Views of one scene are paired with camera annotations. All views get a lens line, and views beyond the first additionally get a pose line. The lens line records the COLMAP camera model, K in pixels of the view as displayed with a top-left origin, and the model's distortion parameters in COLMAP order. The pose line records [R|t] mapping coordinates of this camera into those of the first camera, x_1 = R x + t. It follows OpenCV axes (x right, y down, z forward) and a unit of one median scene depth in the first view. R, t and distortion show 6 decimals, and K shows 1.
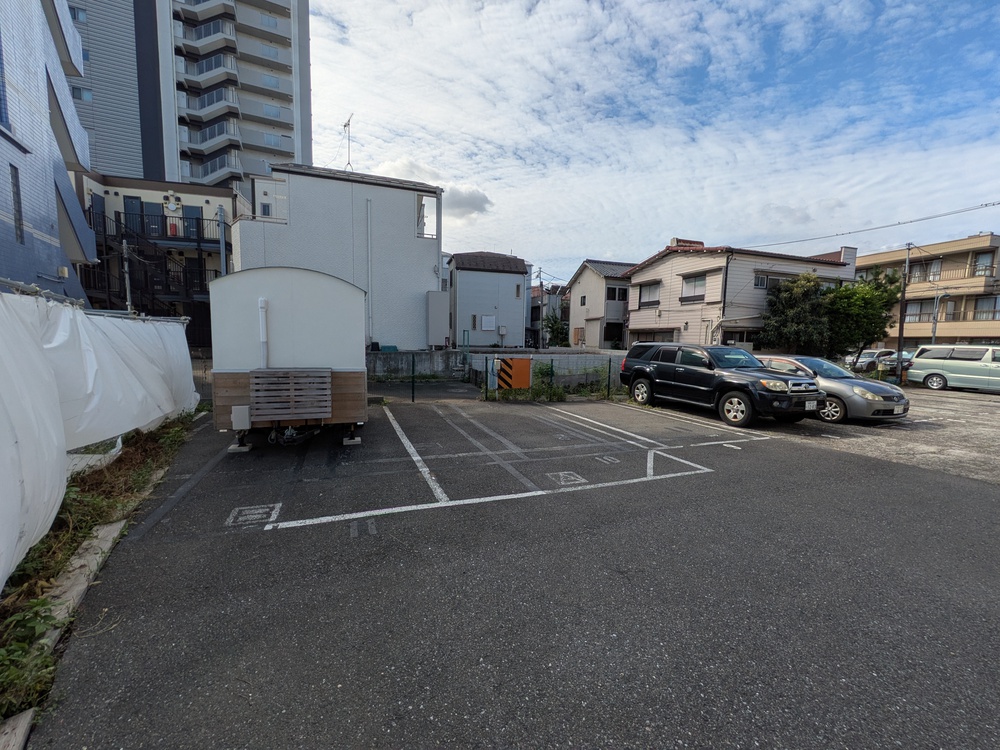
lens RADIAL K [[398.4, 0, 500.2], [0, 398.4, 378.5], [0, 0, 1]] dist [0.000557, 0.001085]
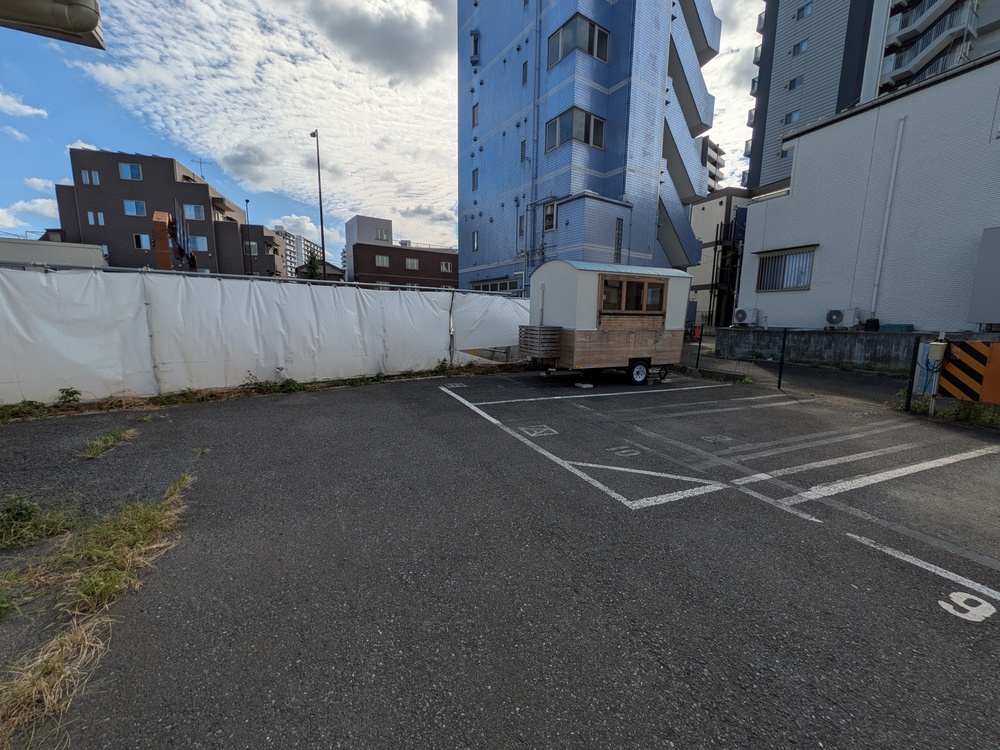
lens RADIAL K [[398.4, 0, 497.9], [0, 398.4, 375.2], [0, 0, 1]] dist [0.000557, 0.001085]
pose [[0.045455, 0.127513, -0.990795, 0.179786], [-0.112190, 0.986197, 0.121774, -0.000351], [0.992647, 0.105622, 0.059133, 0.128342]]
